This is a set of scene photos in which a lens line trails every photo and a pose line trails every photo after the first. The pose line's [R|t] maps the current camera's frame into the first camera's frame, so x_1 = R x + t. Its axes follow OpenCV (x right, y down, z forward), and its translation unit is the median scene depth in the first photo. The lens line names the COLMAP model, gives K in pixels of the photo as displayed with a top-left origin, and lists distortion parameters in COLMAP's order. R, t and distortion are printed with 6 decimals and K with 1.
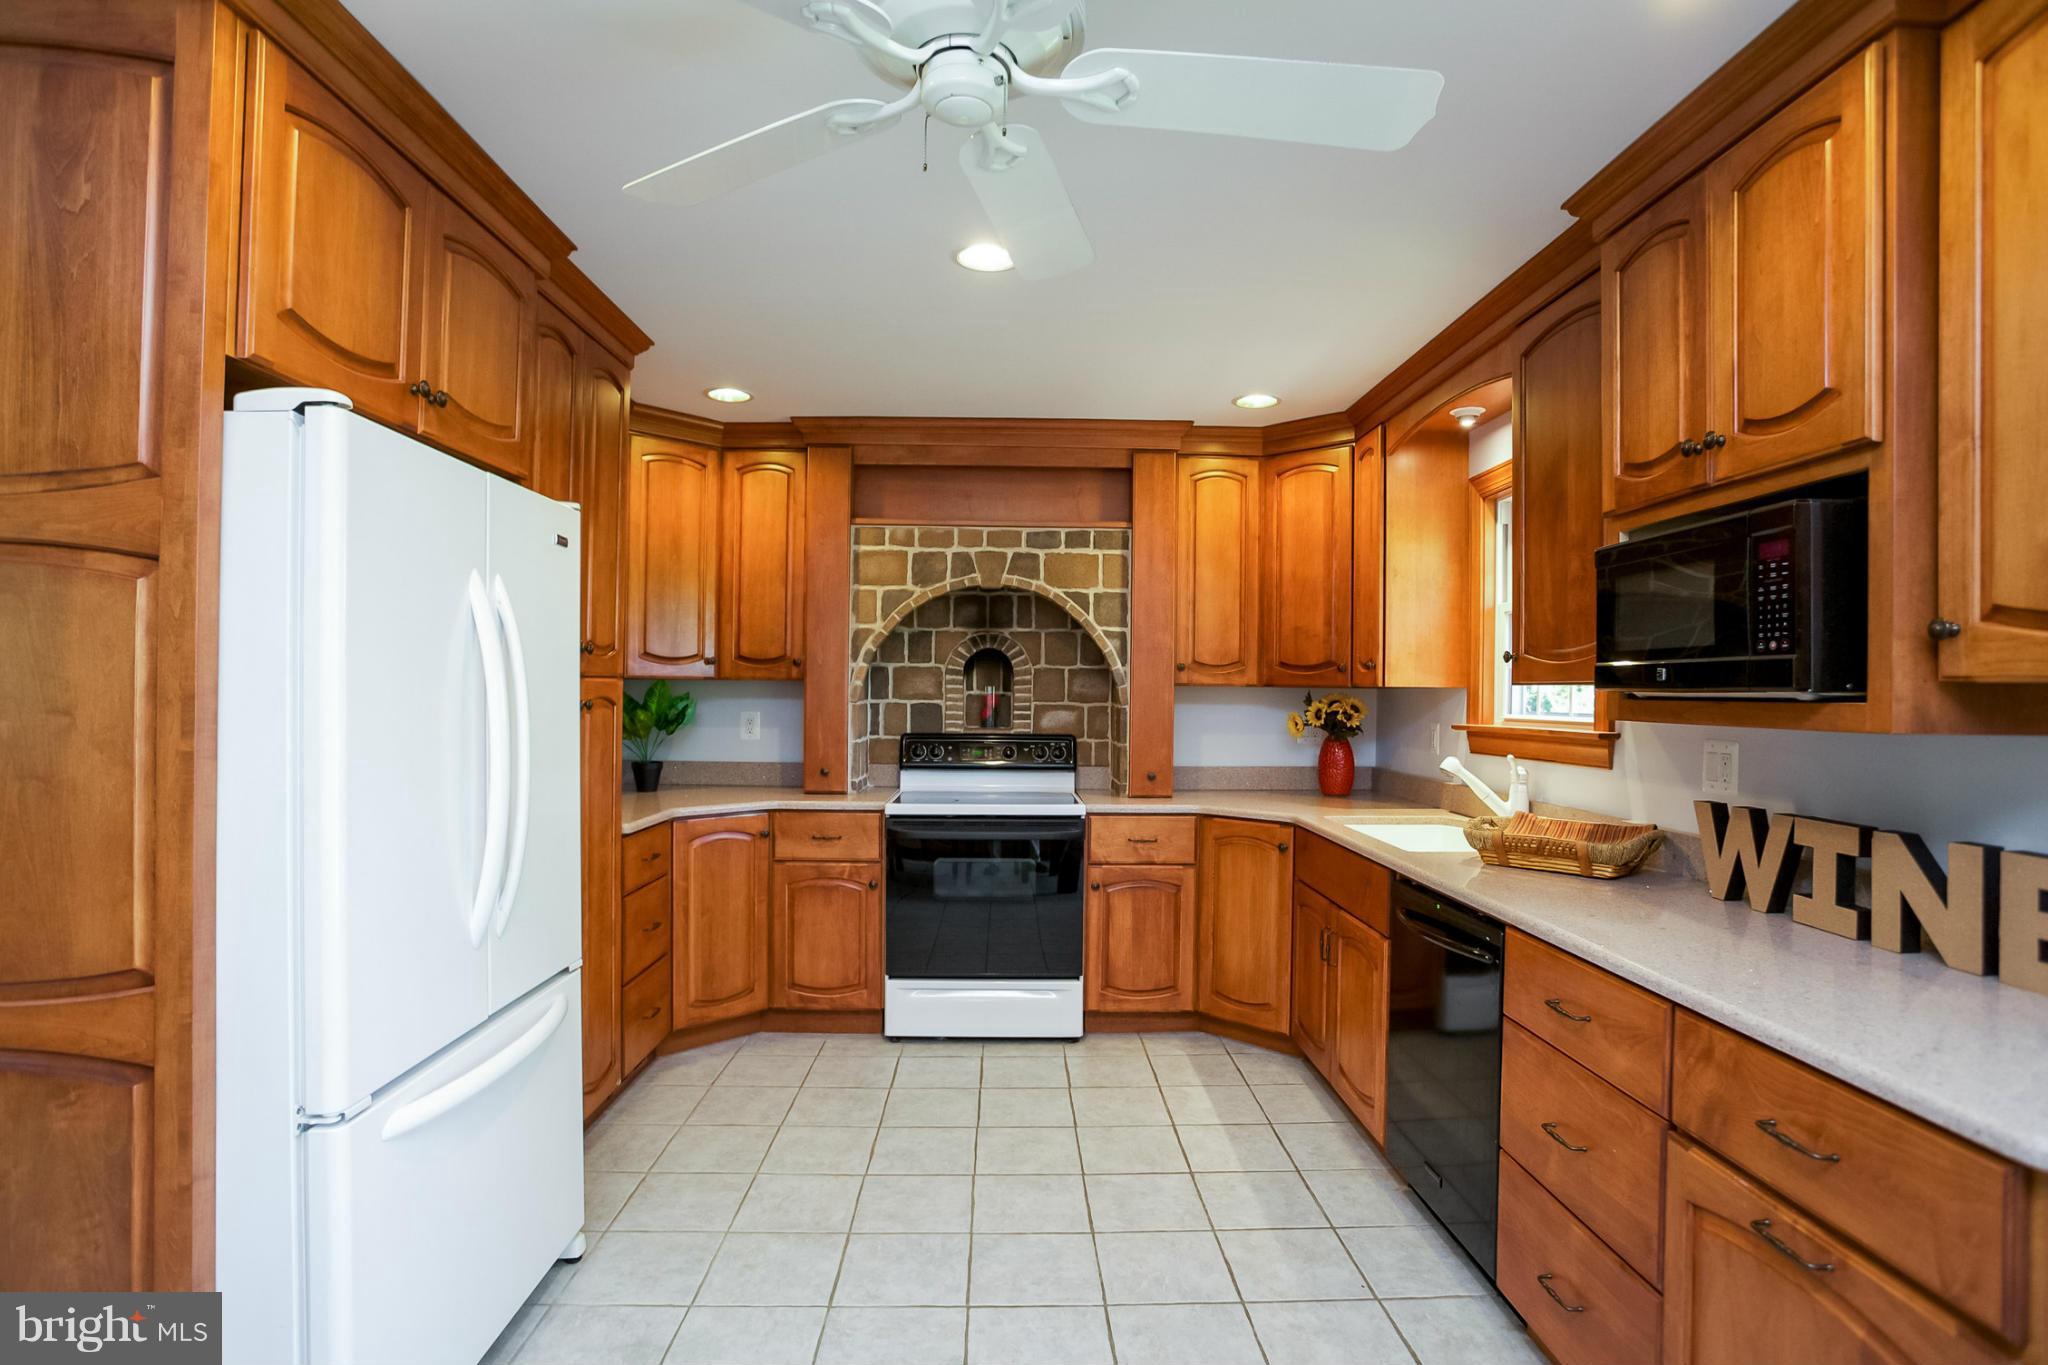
lens RADIAL K [[1016.7, 0, 1031.2], [0, 1016.7, 690.0], [0, 0, 1]] dist [-0.085416, 0.034338]
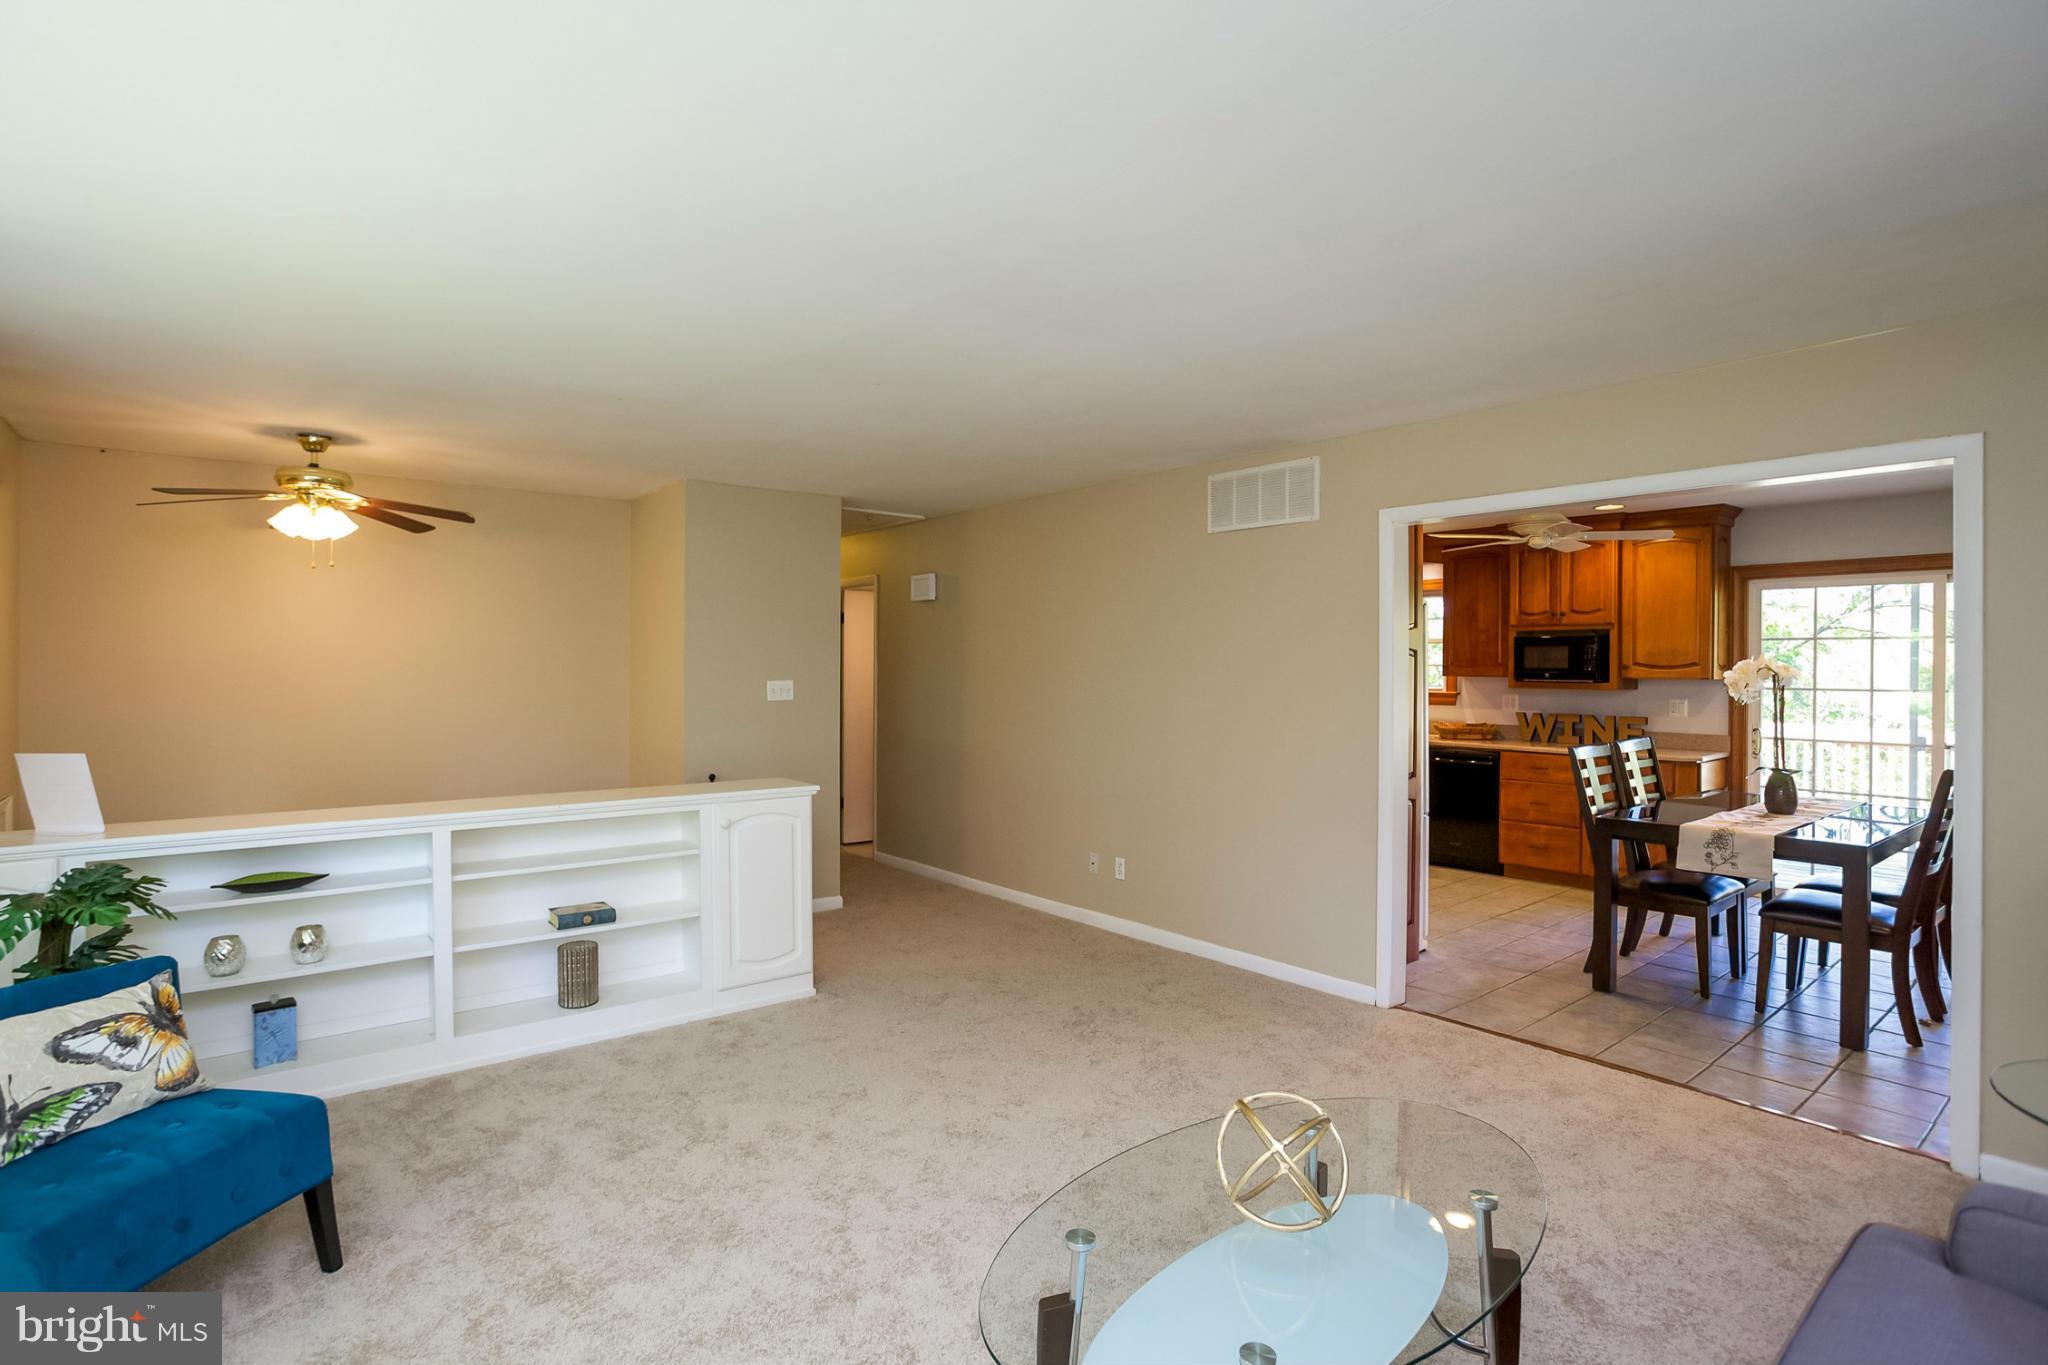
lens RADIAL K [[1009.6, 0, 999.7], [0, 1009.6, 684.2], [0, 0, 1]] dist [-0.062243, 0.040626]
pose [[0.804021, -0.019594, 0.594278, -1.462554], [0.006285, 0.999681, 0.024457, -0.040254], [-0.594568, -0.015929, 0.803888, -0.349203]]
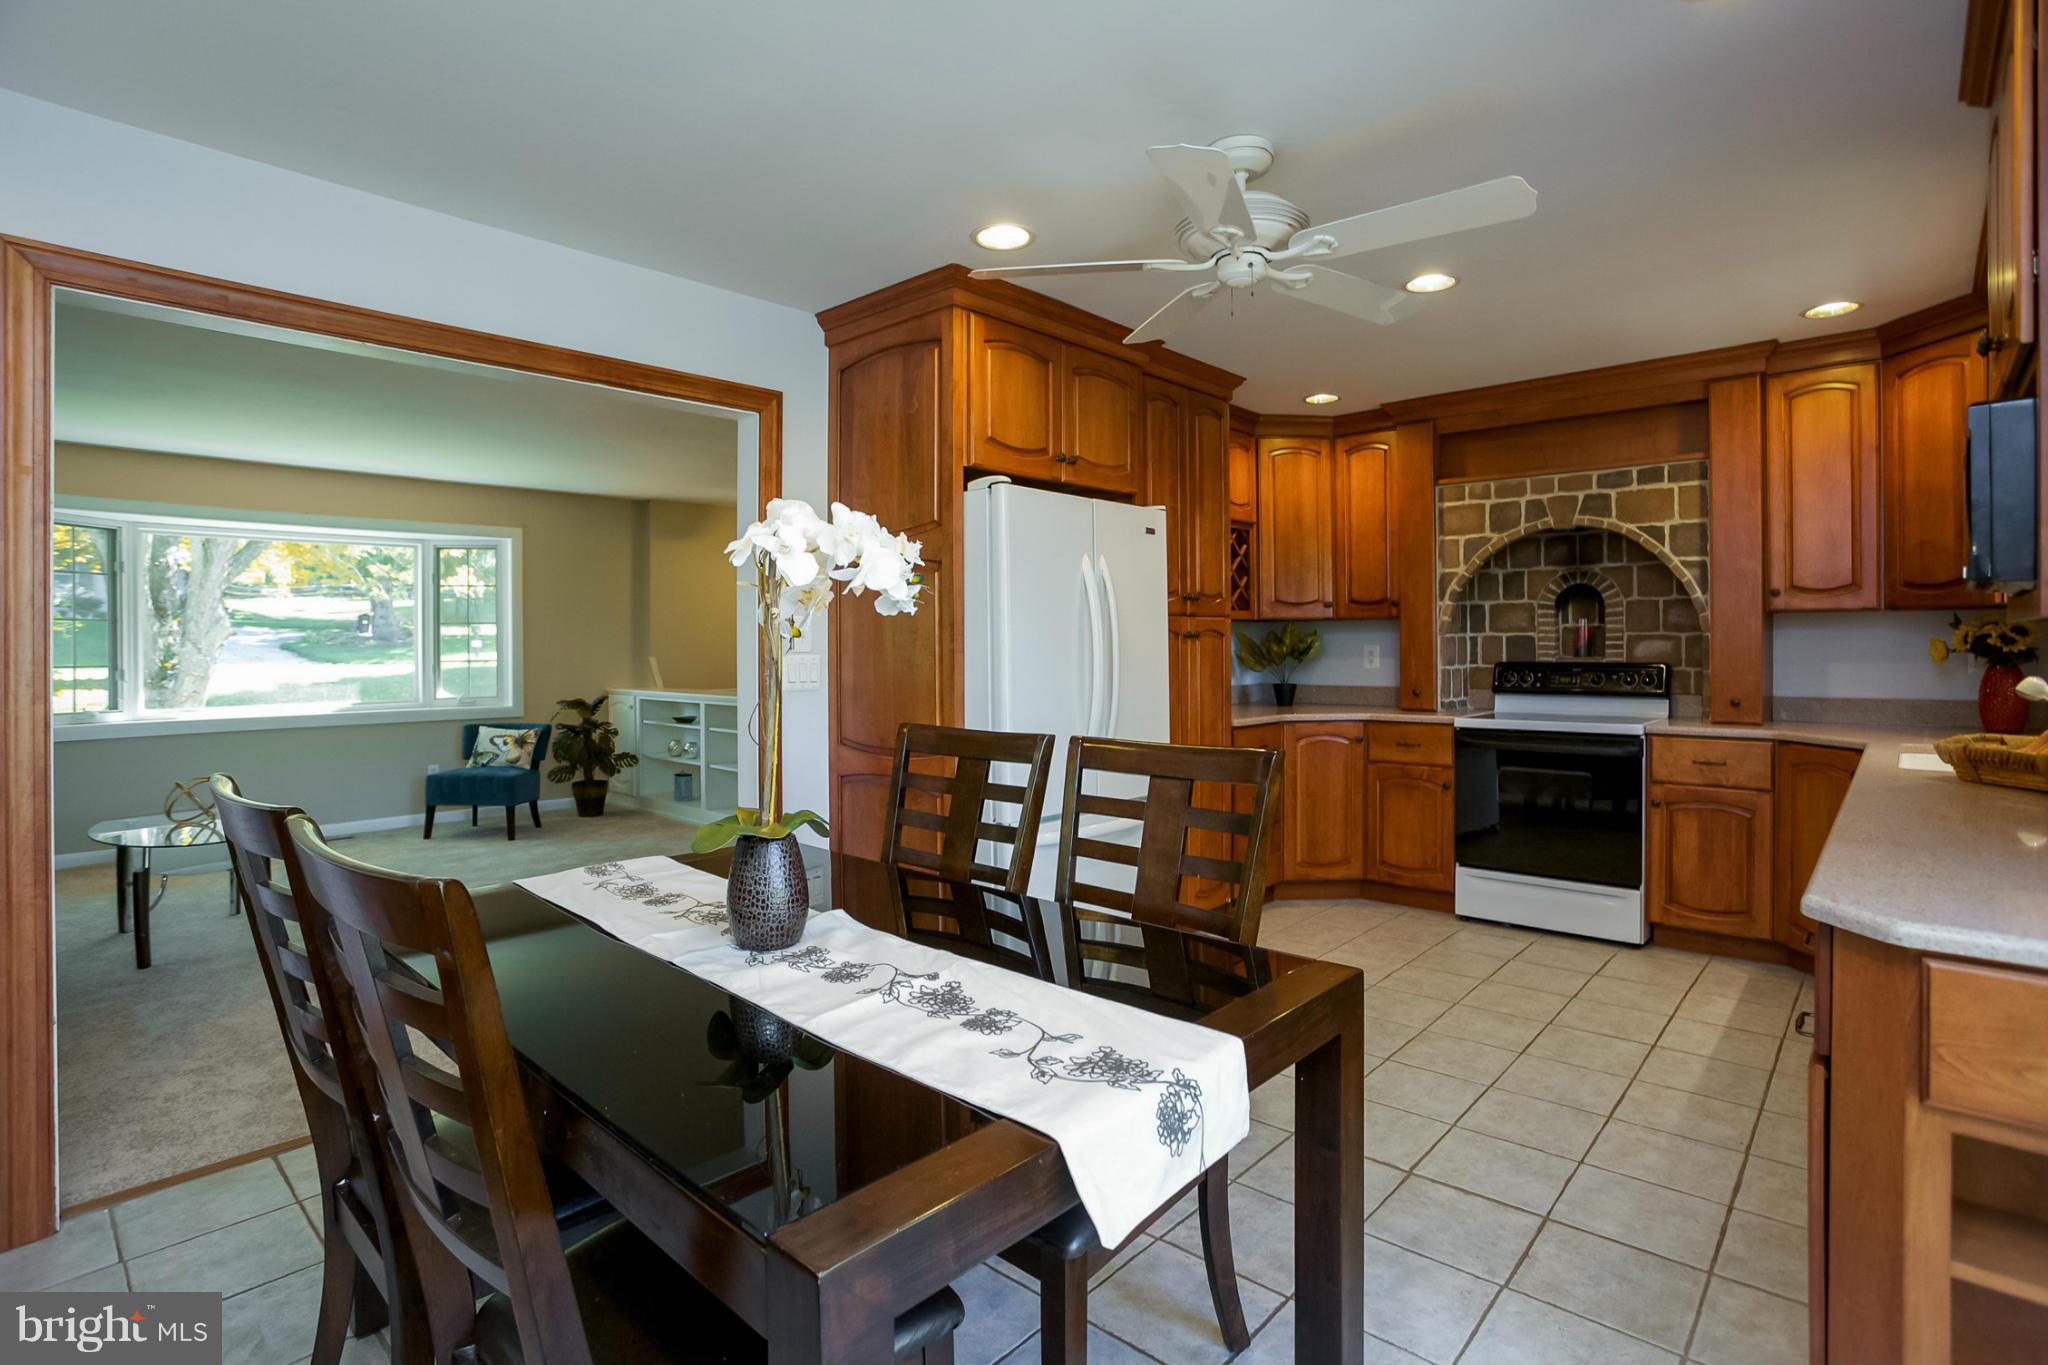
lens RADIAL K [[1004.6, 0, 1032.7], [0, 1004.6, 643.9], [0, 0, 1]] dist [-0.066286, 0.032967]
pose [[0.728707, -0.014108, -0.684680, 0.289818], [0.014362, 0.999883, -0.005318, 0.023233], [0.684675, -0.005959, 0.728824, -0.188703]]
